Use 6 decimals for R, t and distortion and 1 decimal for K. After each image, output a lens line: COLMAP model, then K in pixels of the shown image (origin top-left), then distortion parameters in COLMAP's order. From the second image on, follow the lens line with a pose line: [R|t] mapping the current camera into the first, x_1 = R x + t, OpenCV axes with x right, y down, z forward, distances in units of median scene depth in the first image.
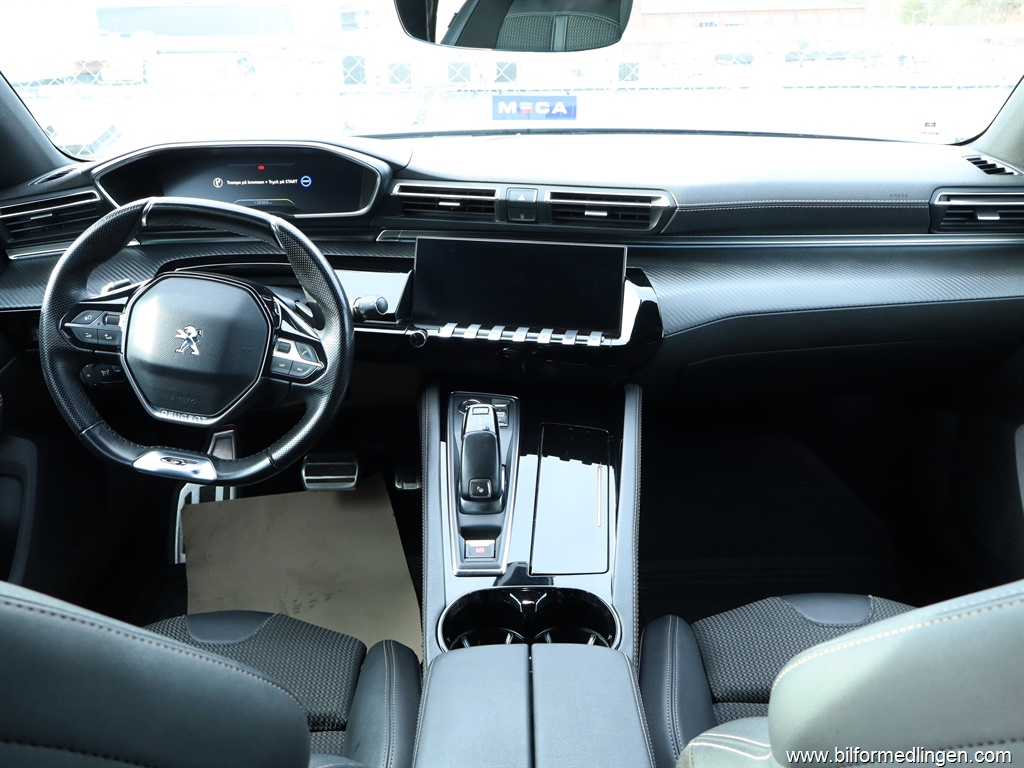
lens RADIAL K [[964.2, 0, 512.0], [0, 964.2, 384.0], [0, 0, 1]] dist [-0.006957, 0.024946]
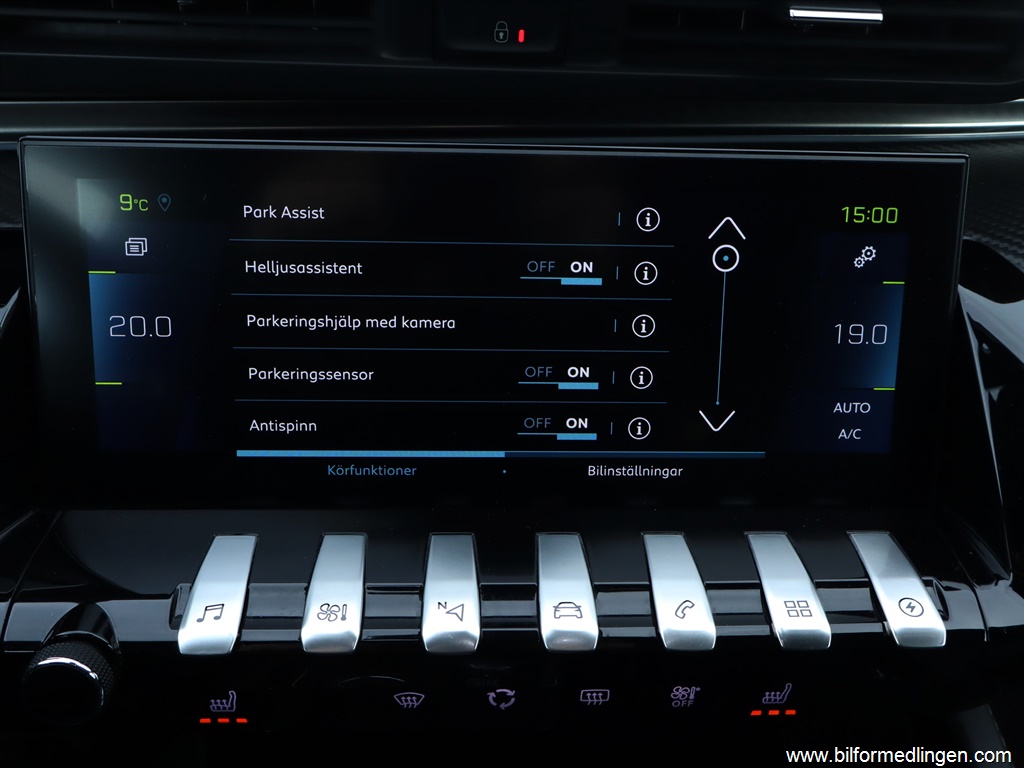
lens RADIAL K [[967.0, 0, 512.0], [0, 967.0, 384.0], [0, 0, 1]] dist [0.001581, -0.010948]
pose [[0.973026, -0.092551, 0.211317, -0.043421], [0.053931, 0.981873, 0.181704, -0.134854], [-0.224303, -0.165406, 0.960380, 0.773132]]
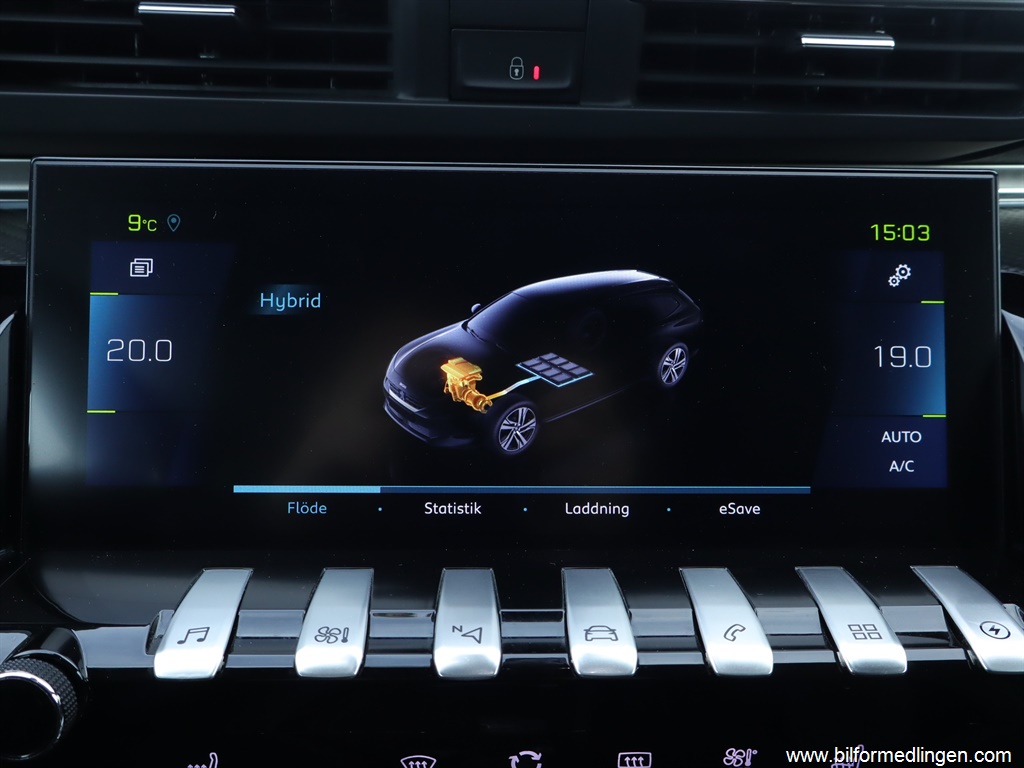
lens RADIAL K [[984.5, 0, 512.0], [0, 984.5, 384.0], [0, 0, 1]] dist [-0.001305, 0.001834]
pose [[0.975083, -0.054983, 0.214921, -0.045766], [0.066689, 0.996638, -0.047595, -0.088125], [-0.211581, 0.060742, 0.975471, 0.782130]]
